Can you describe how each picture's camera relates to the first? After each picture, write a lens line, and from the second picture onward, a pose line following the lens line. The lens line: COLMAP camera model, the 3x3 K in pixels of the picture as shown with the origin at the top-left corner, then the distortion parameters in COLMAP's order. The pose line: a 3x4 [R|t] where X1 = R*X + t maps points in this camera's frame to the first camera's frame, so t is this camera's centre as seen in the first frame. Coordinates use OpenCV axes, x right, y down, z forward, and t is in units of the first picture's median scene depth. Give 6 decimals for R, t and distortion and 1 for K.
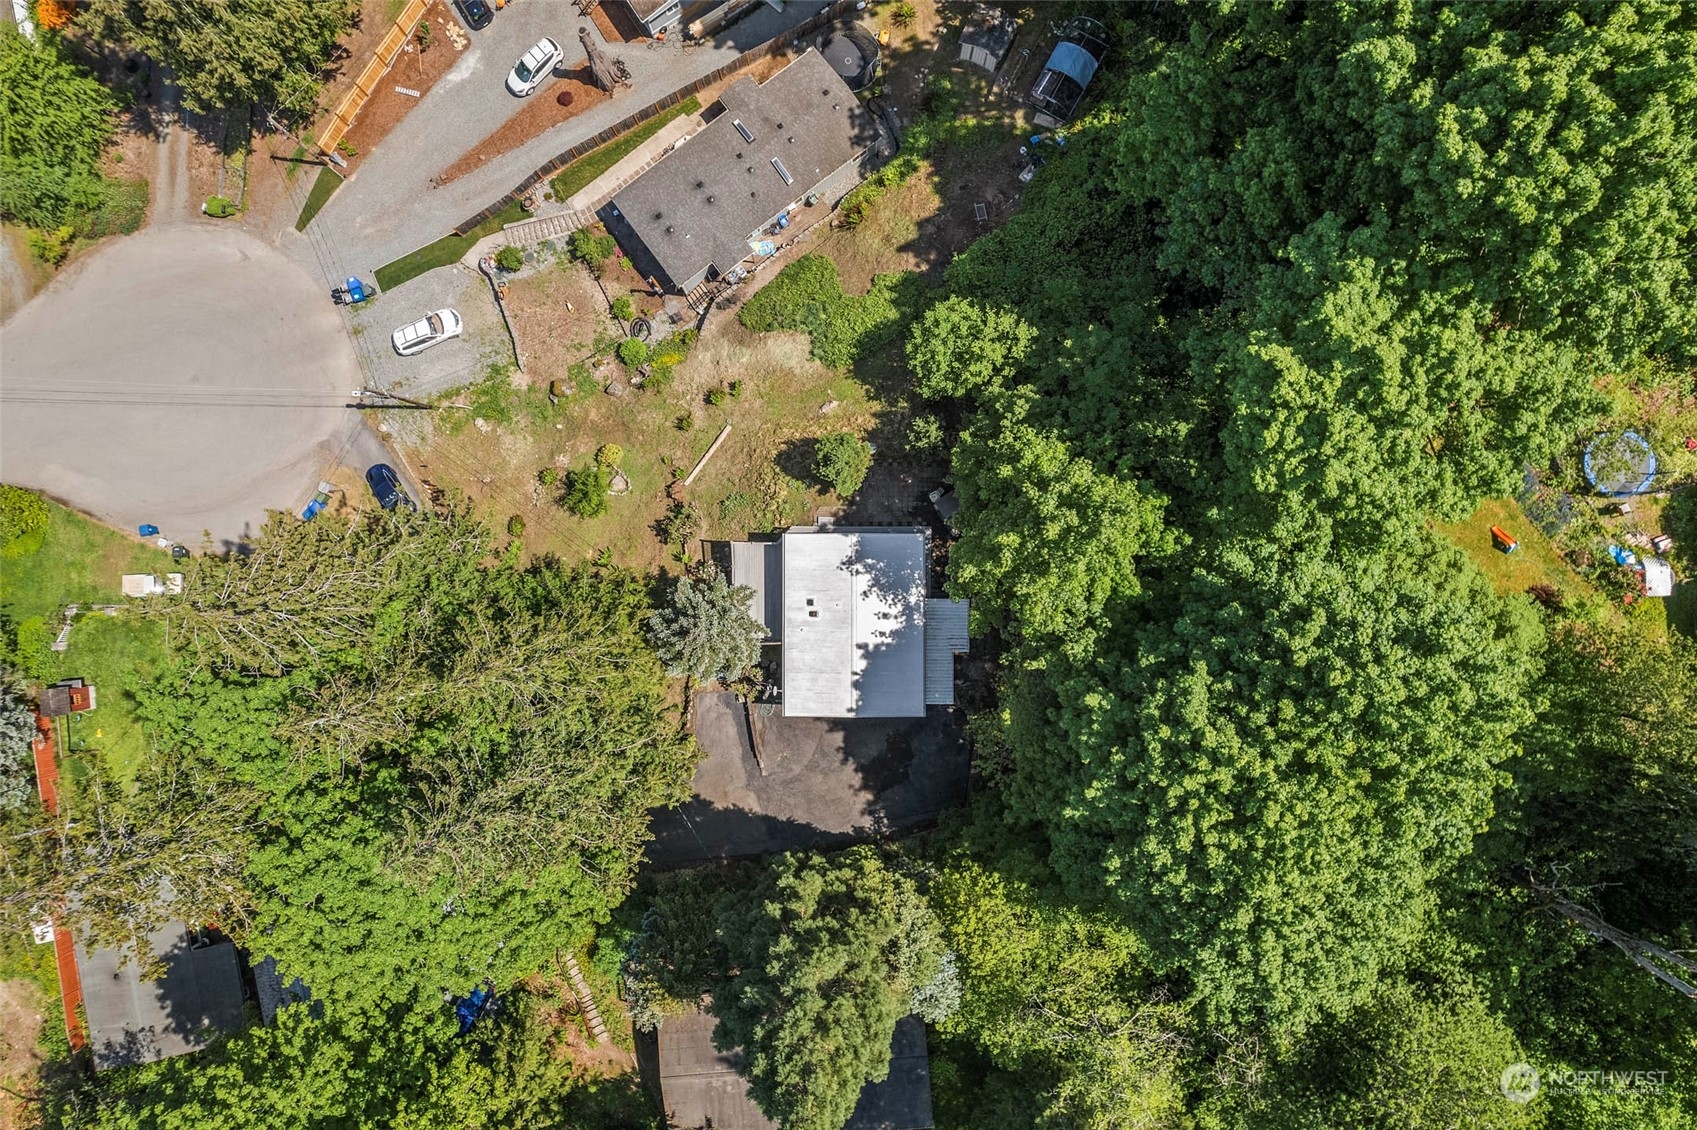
lens RADIAL K [[1088.1, 0, 848.5], [0, 1088.1, 565.0], [0, 0, 1]] dist [-0.074331, 0.063033]
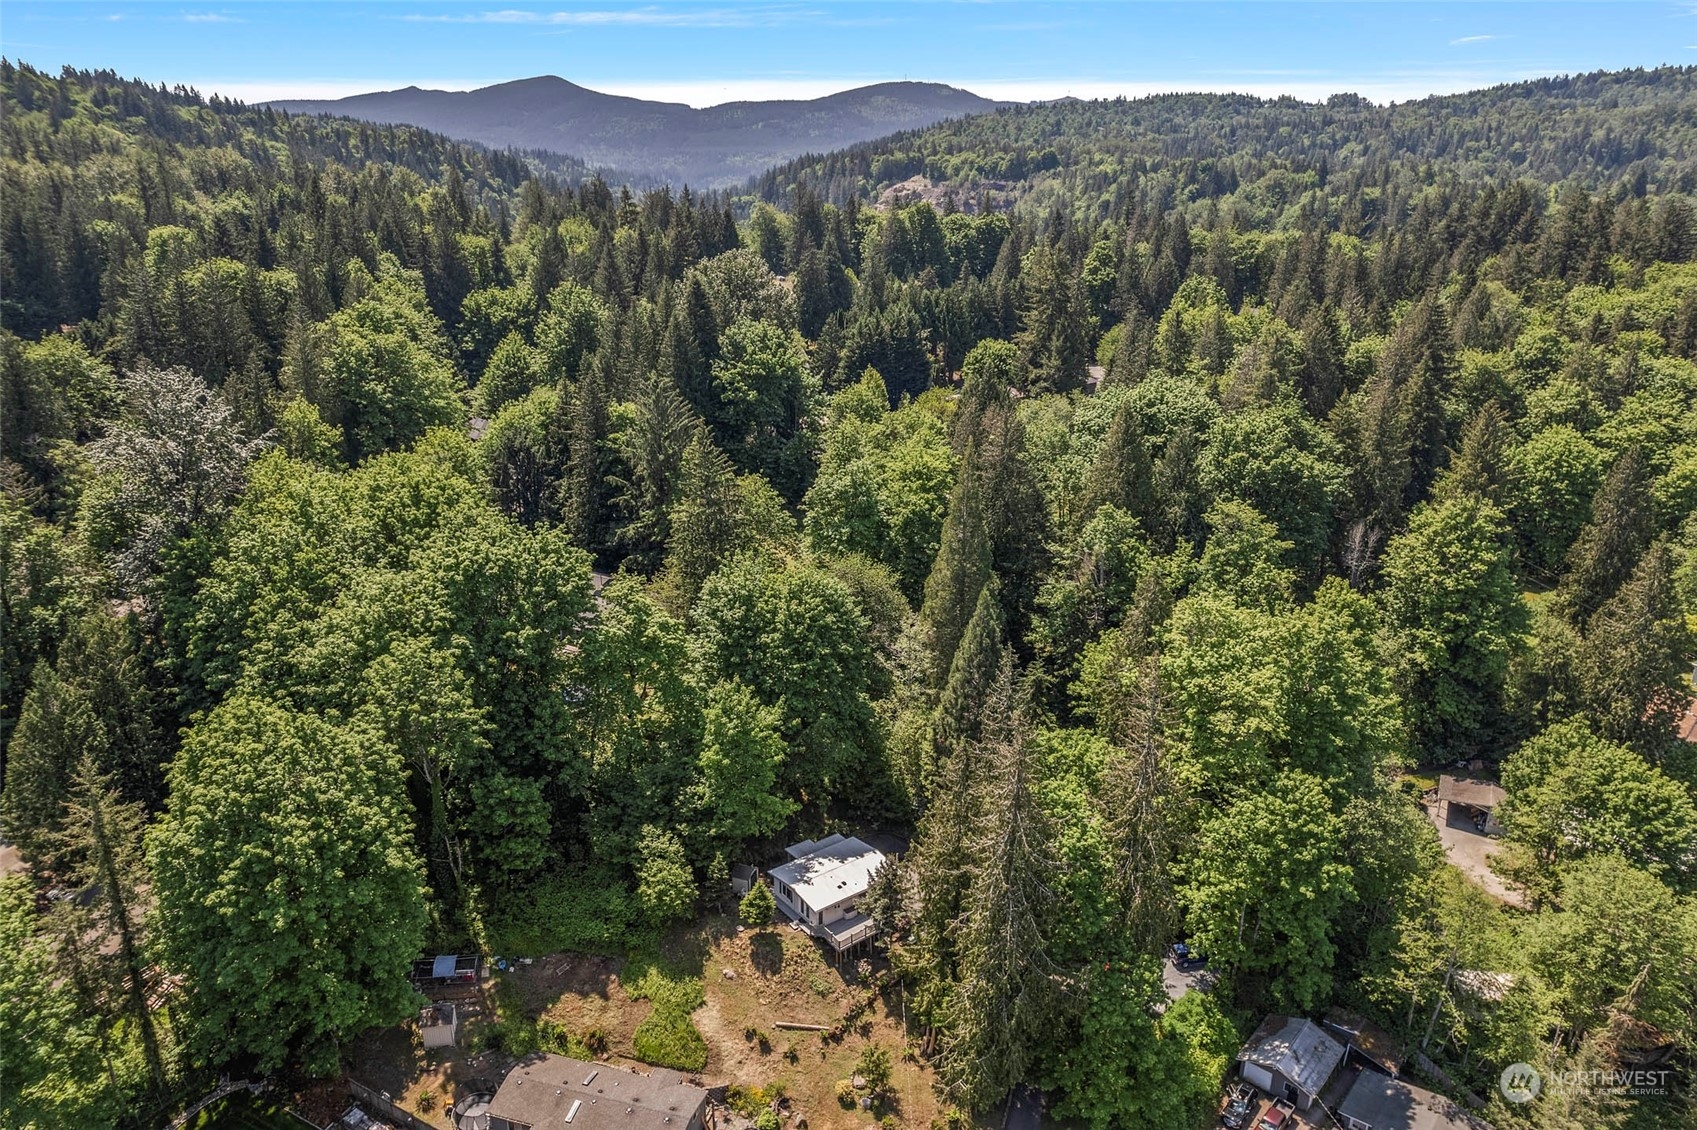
lens RADIAL K [[1088.1, 0, 848.5], [0, 1088.1, 565.0], [0, 0, 1]] dist [-0.074331, 0.063033]
pose [[-0.590273, -0.261225, 0.763767, -1.088584], [0.807188, -0.185061, 0.560536, -0.731302], [-0.005083, 0.947372, 0.320094, -0.003745]]
